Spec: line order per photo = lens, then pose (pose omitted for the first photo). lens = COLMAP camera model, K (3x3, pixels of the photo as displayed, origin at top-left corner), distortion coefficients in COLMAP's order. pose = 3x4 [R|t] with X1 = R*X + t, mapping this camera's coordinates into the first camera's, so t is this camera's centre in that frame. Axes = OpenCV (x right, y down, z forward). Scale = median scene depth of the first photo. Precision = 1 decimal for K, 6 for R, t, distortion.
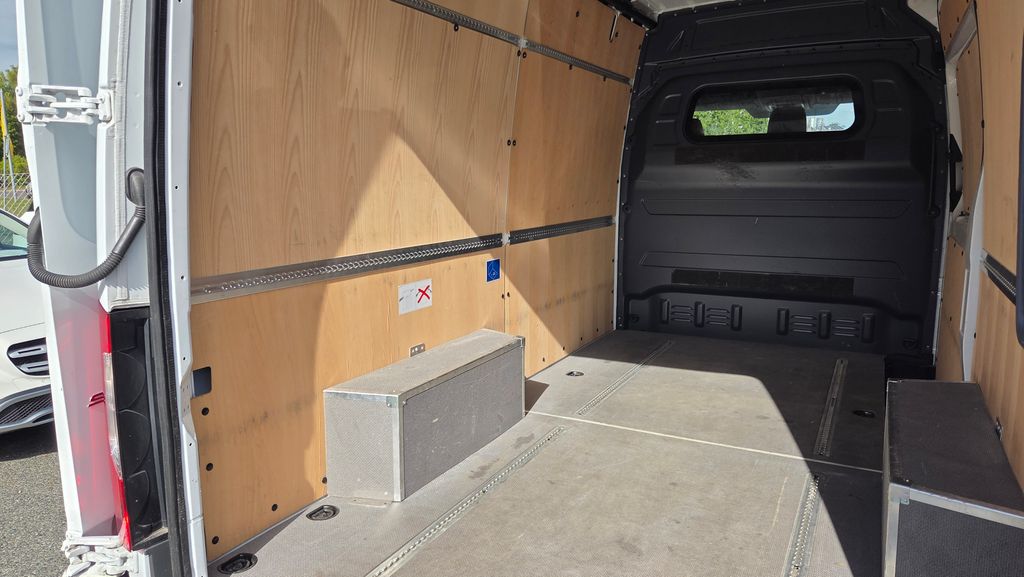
lens RADIAL K [[696.2, 0, 512.0], [0, 696.2, 288.5], [0, 0, 1]] dist [0.043334, -0.001417]
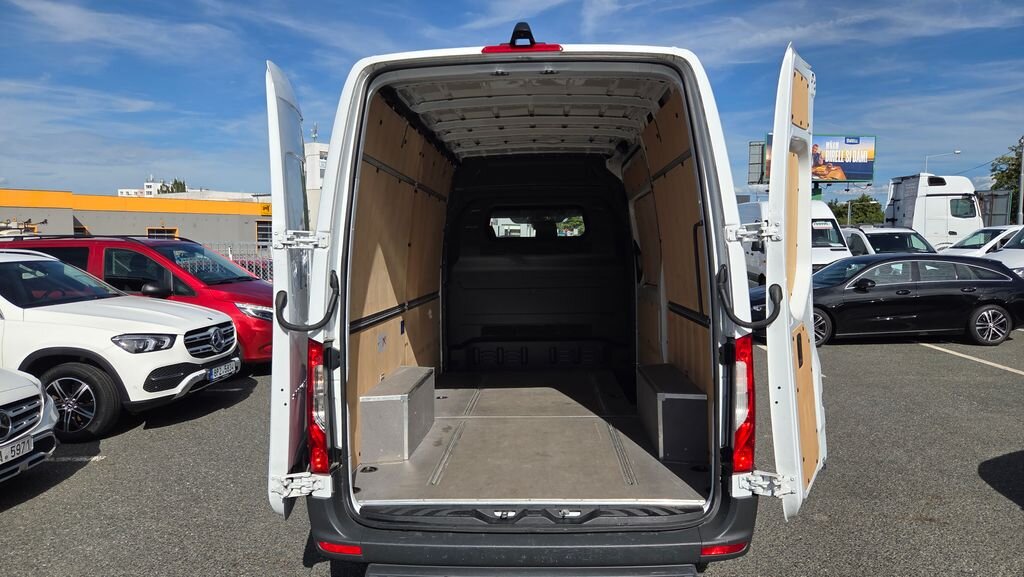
lens RADIAL K [[696.2, 0, 512.0], [0, 696.2, 288.5], [0, 0, 1]] dist [0.043334, -0.001417]
pose [[0.905374, -0.029669, 0.423577, -0.409230], [0.077388, 0.992378, -0.095901, 0.048980], [-0.417503, 0.119606, 0.900769, -0.440537]]
